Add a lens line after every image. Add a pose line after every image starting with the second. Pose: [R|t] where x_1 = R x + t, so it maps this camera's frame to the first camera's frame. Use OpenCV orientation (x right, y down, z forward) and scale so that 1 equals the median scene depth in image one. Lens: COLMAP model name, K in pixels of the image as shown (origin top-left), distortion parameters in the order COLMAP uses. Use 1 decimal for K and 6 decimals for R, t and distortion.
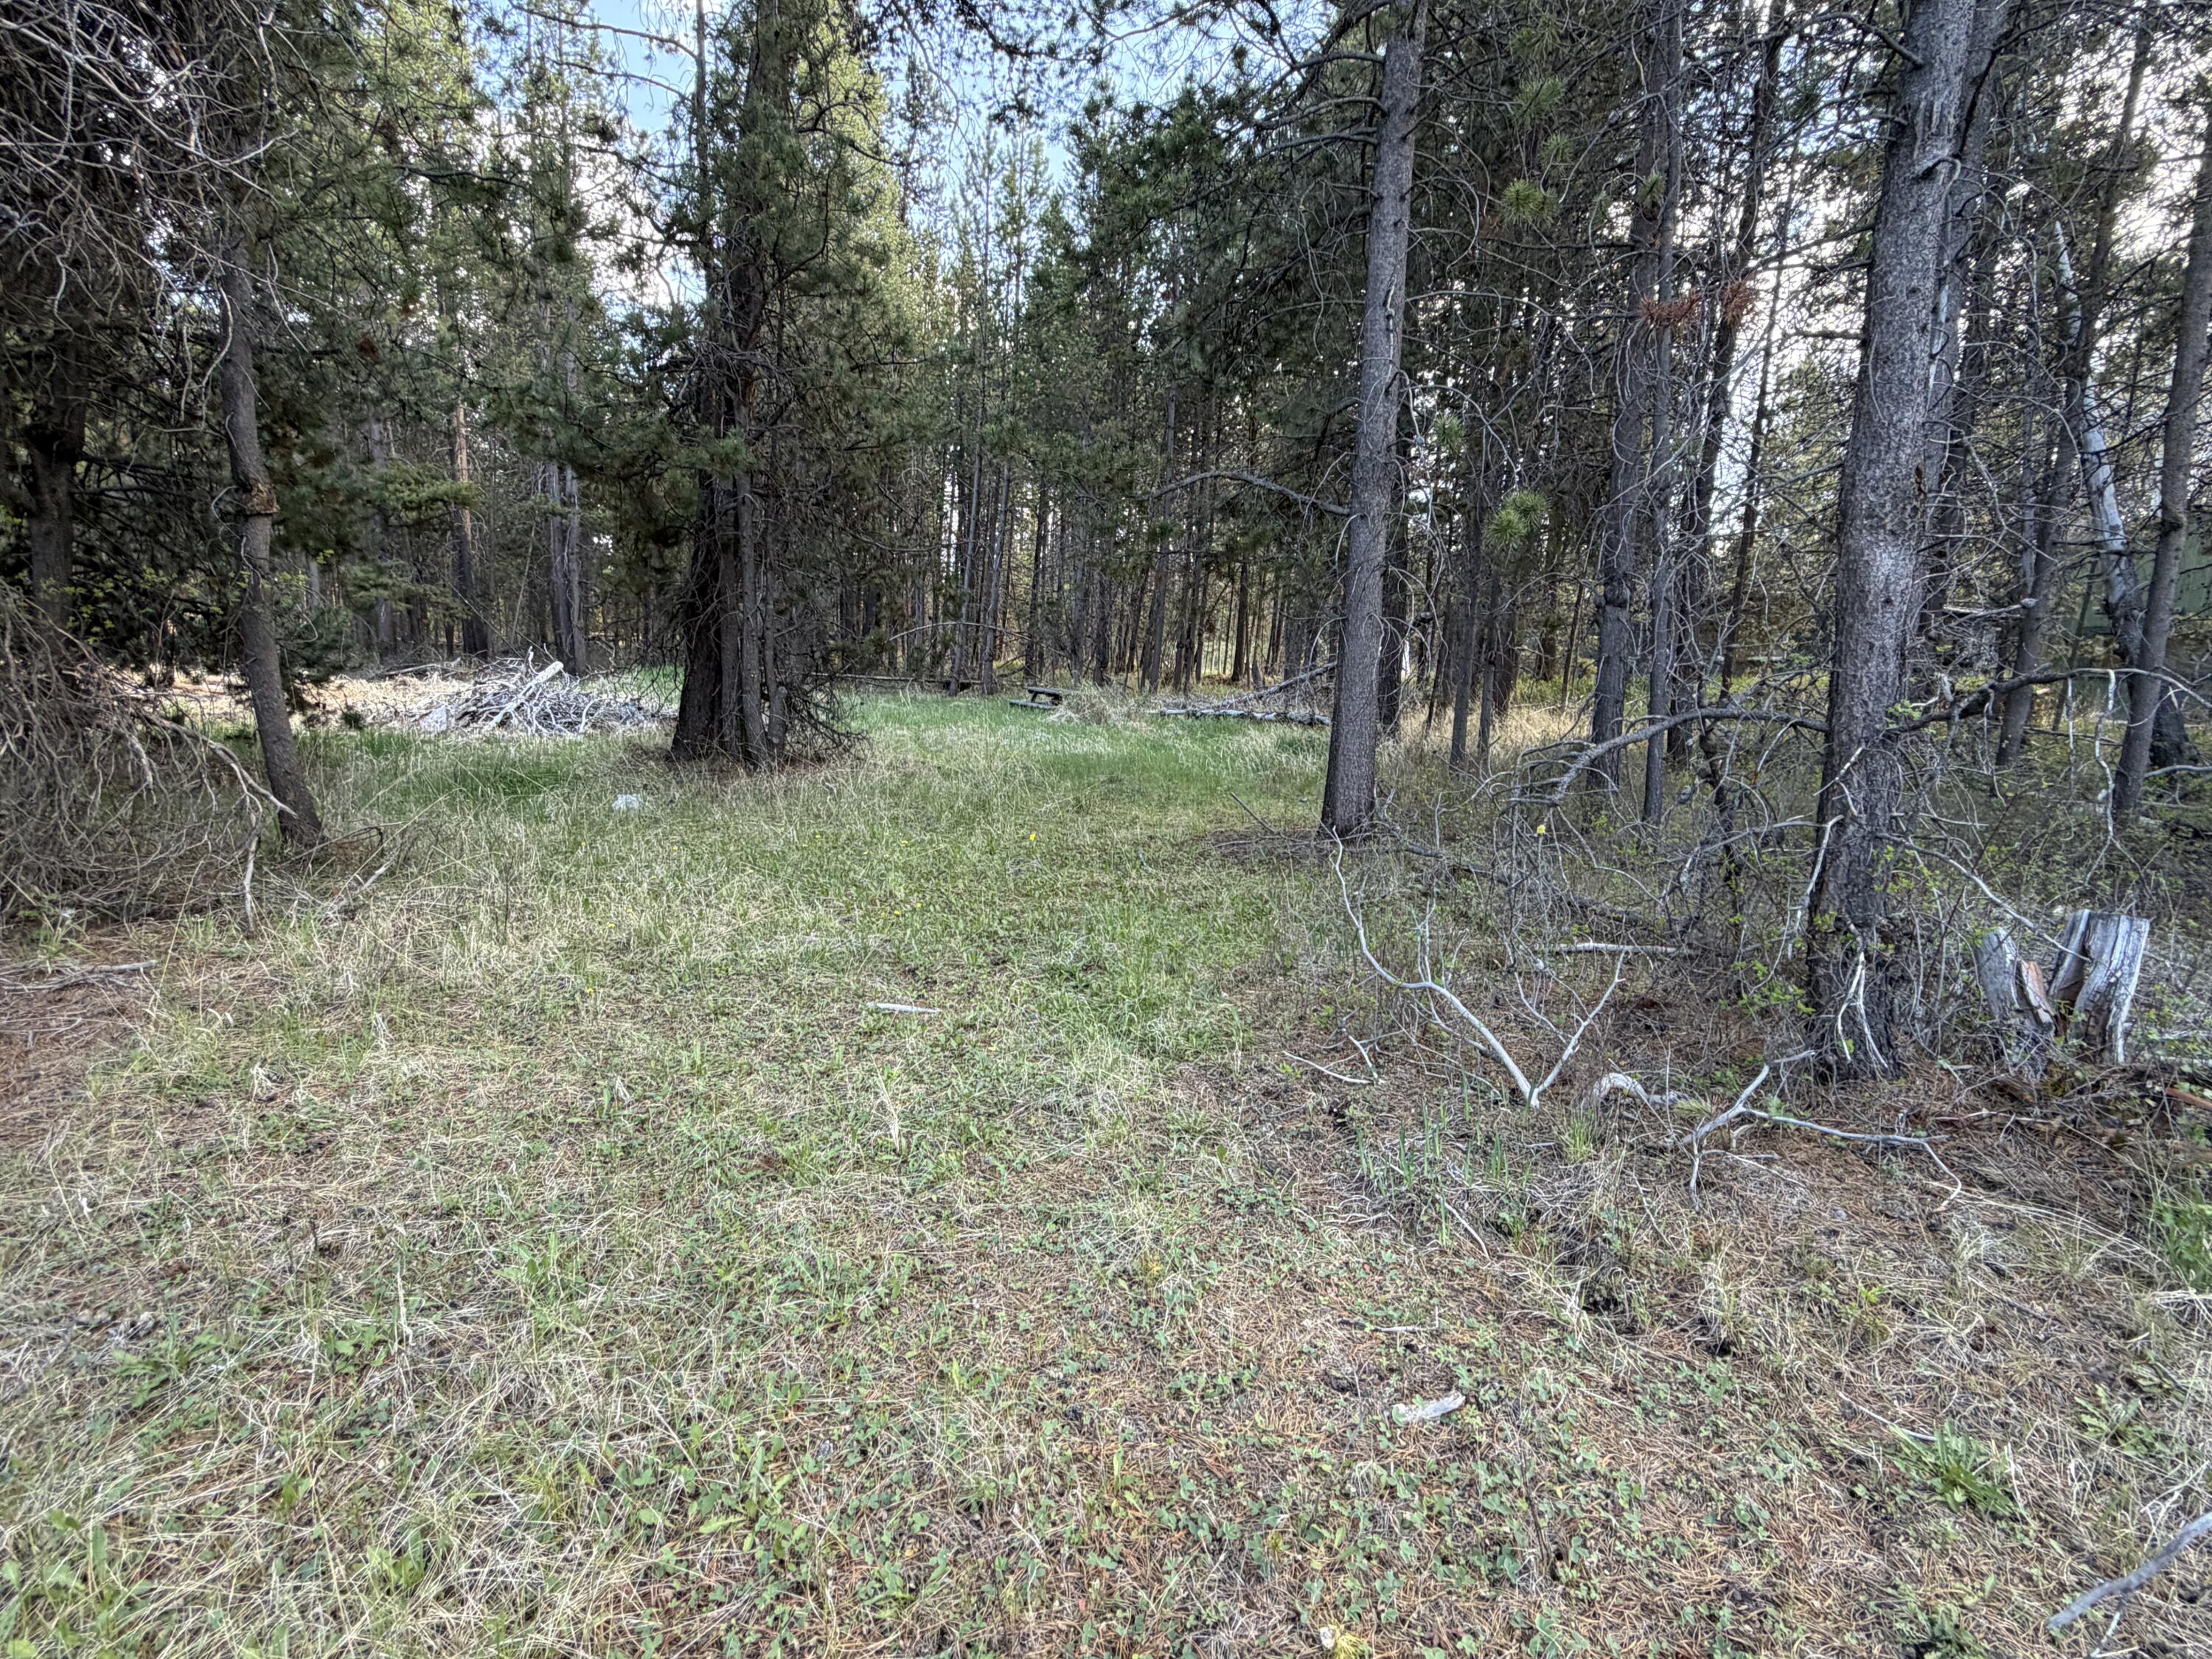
lens RADIAL K [[1077.0, 0, 1106.0], [0, 1077.0, 829.5], [0, 0, 1]] dist [-0.002561, -0.000474]
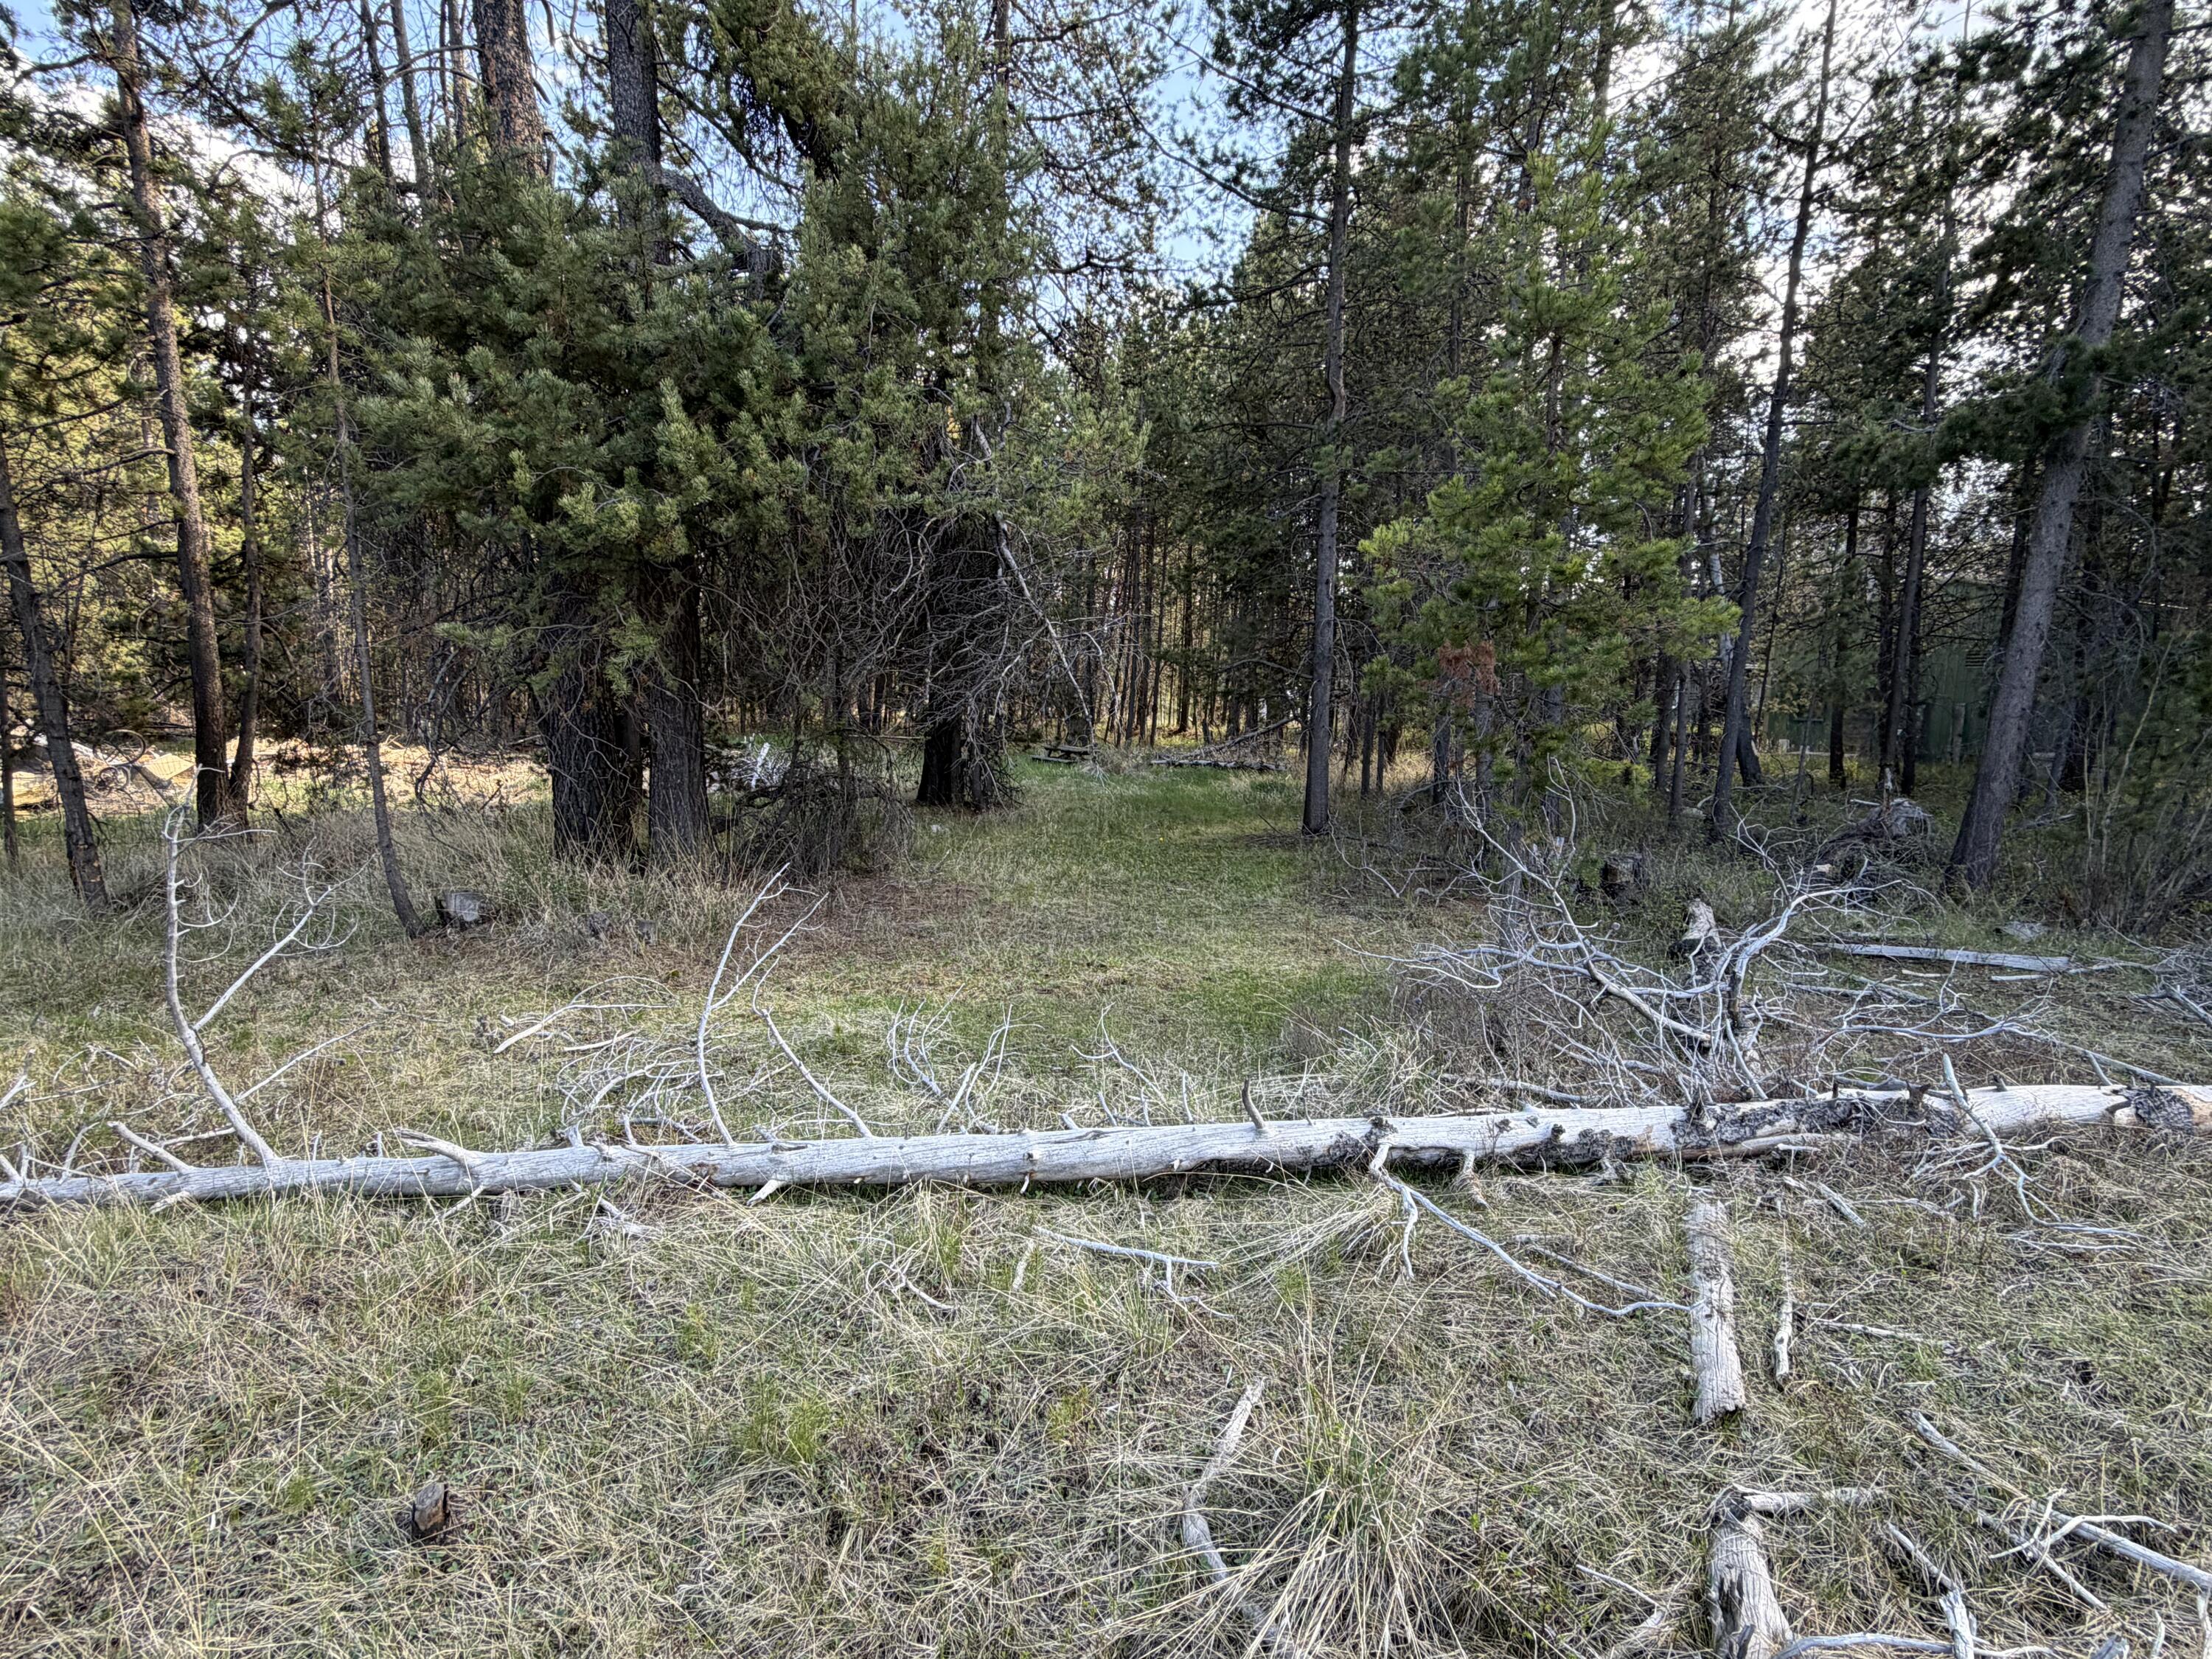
lens RADIAL K [[1077.0, 0, 1106.0], [0, 1077.0, 829.5], [0, 0, 1]] dist [-0.002561, -0.000474]
pose [[0.995945, -0.029588, 0.084957, -0.127058], [0.032307, 0.999003, -0.030806, 0.017435], [-0.083960, 0.033425, 0.995908, -0.367797]]
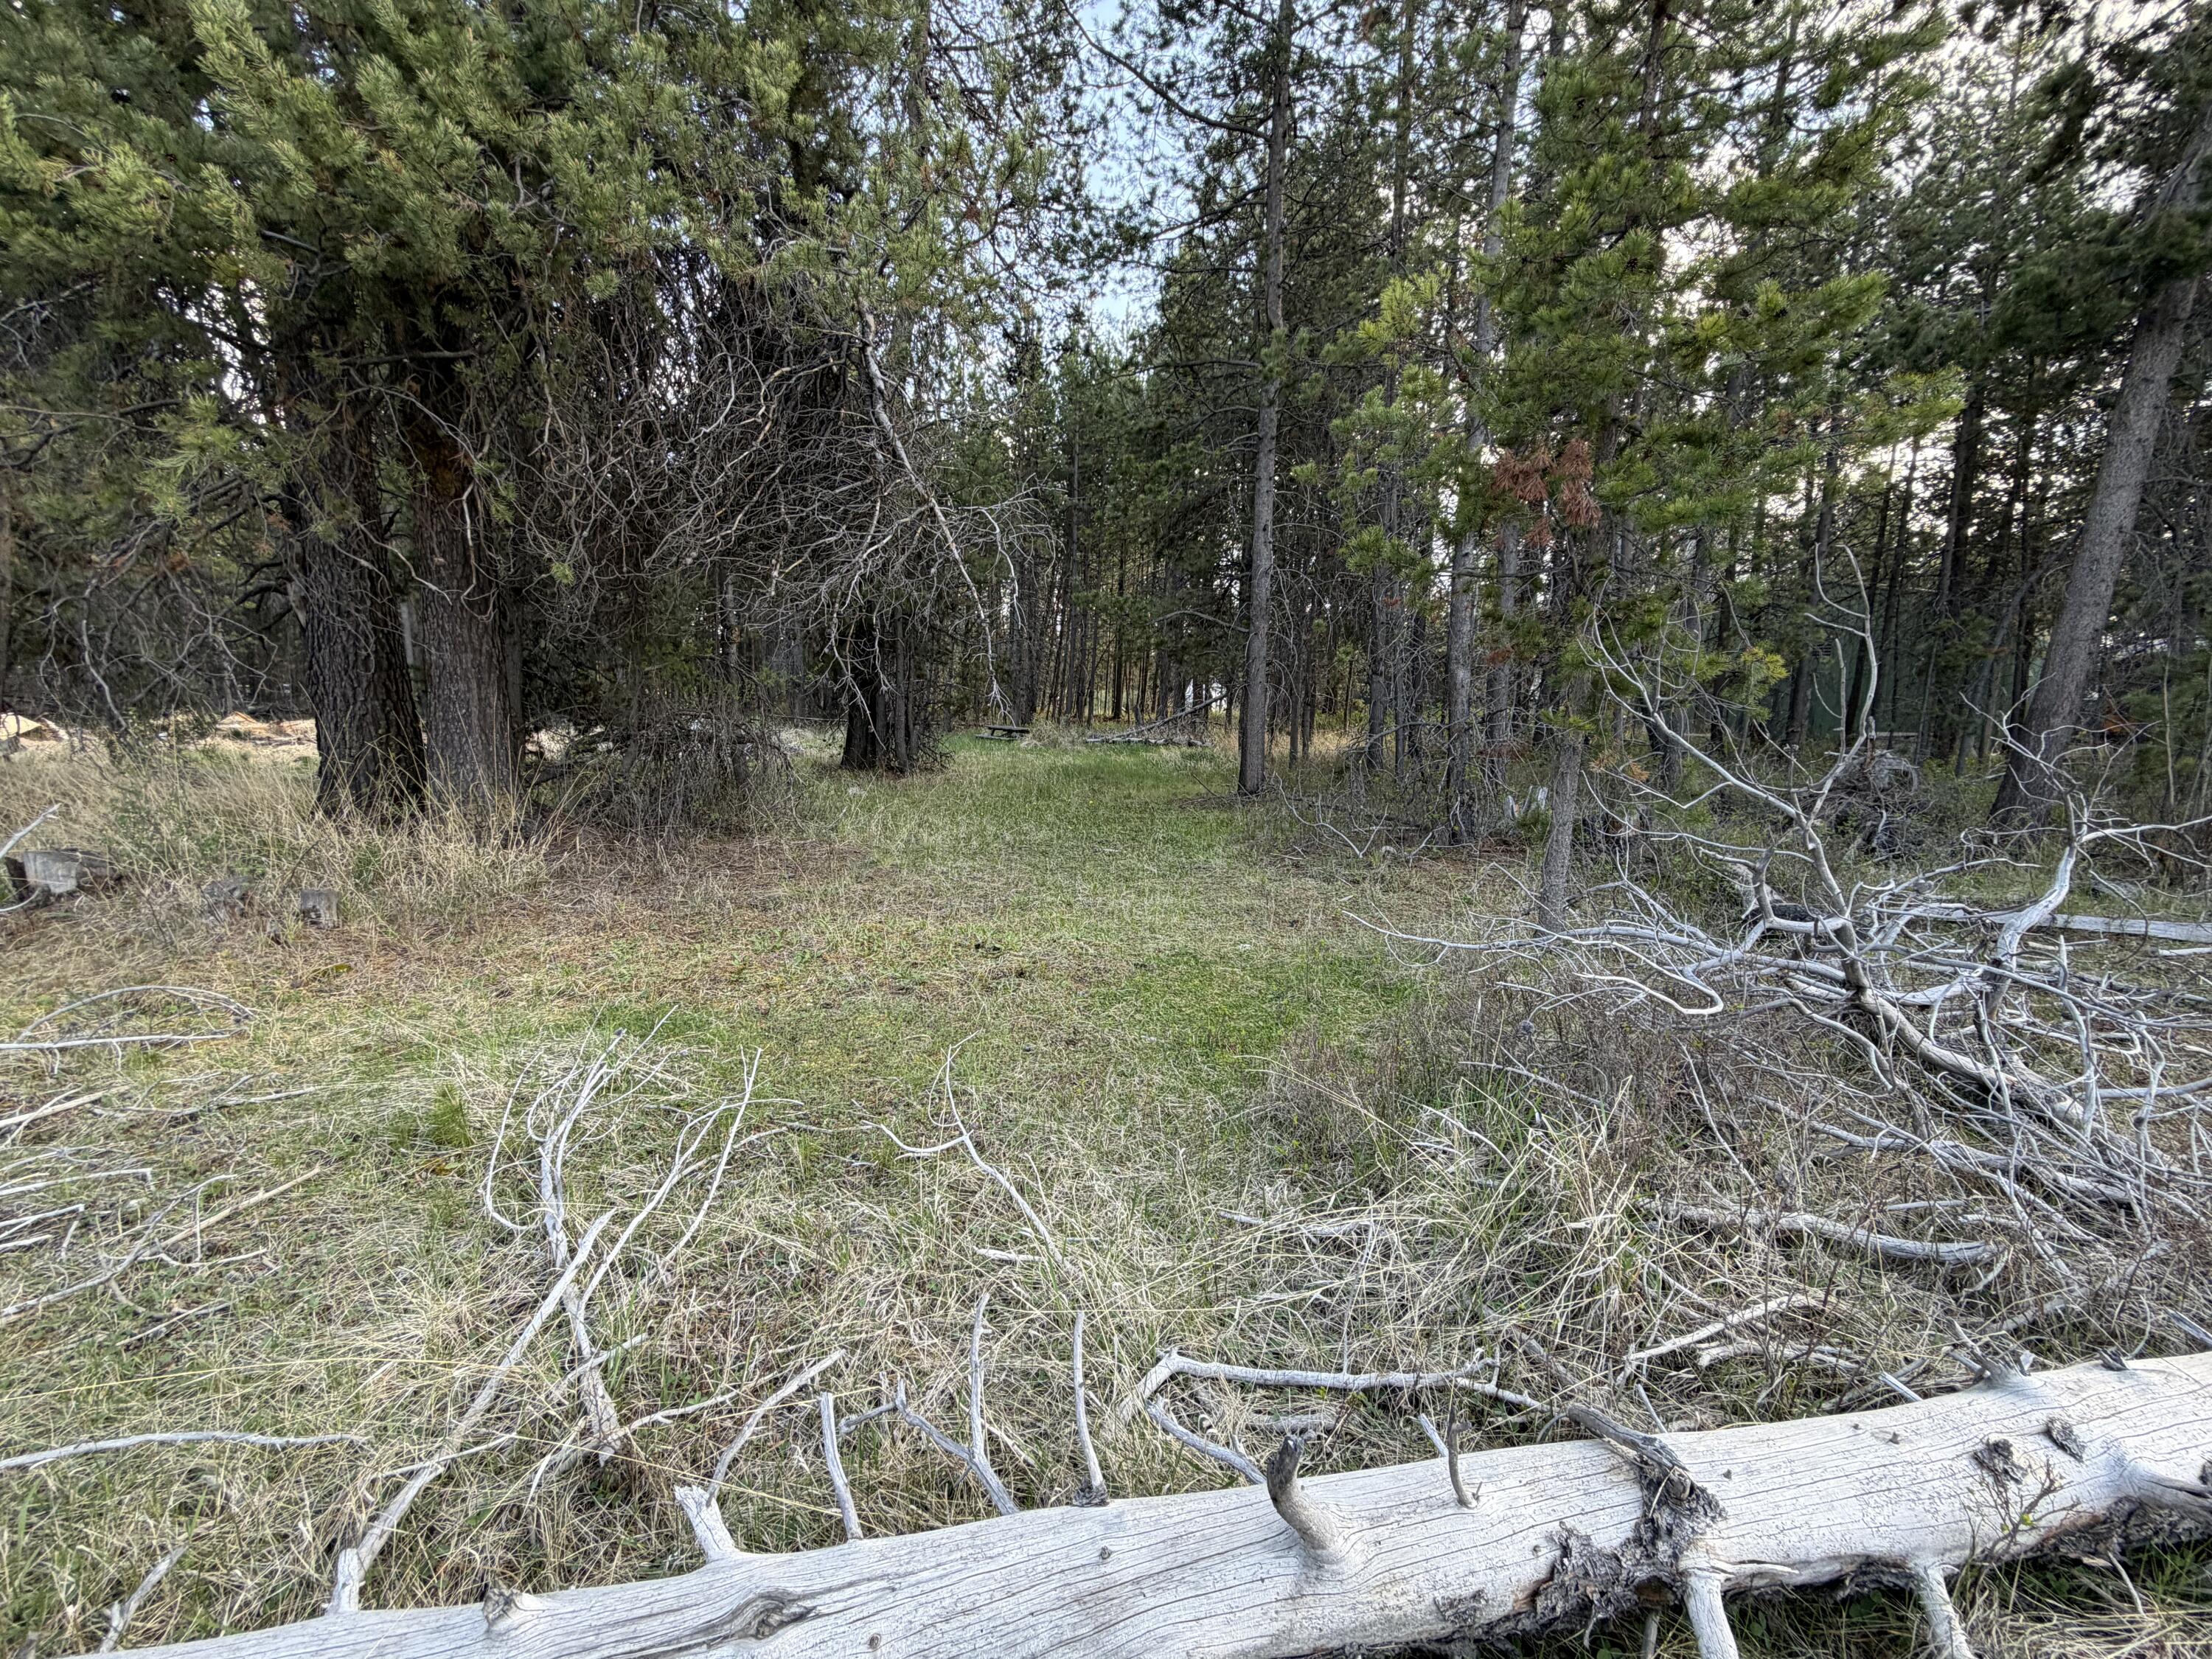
lens RADIAL K [[886.0, 0, 1106.0], [0, 886.0, 829.5], [0, 0, 1]] dist [0.000551, -0.000874]
pose [[0.989418, -0.035040, 0.140801, -0.099627], [0.036762, 0.999278, -0.009646, 0.026820], [-0.140362, 0.014720, 0.989991, -0.211823]]
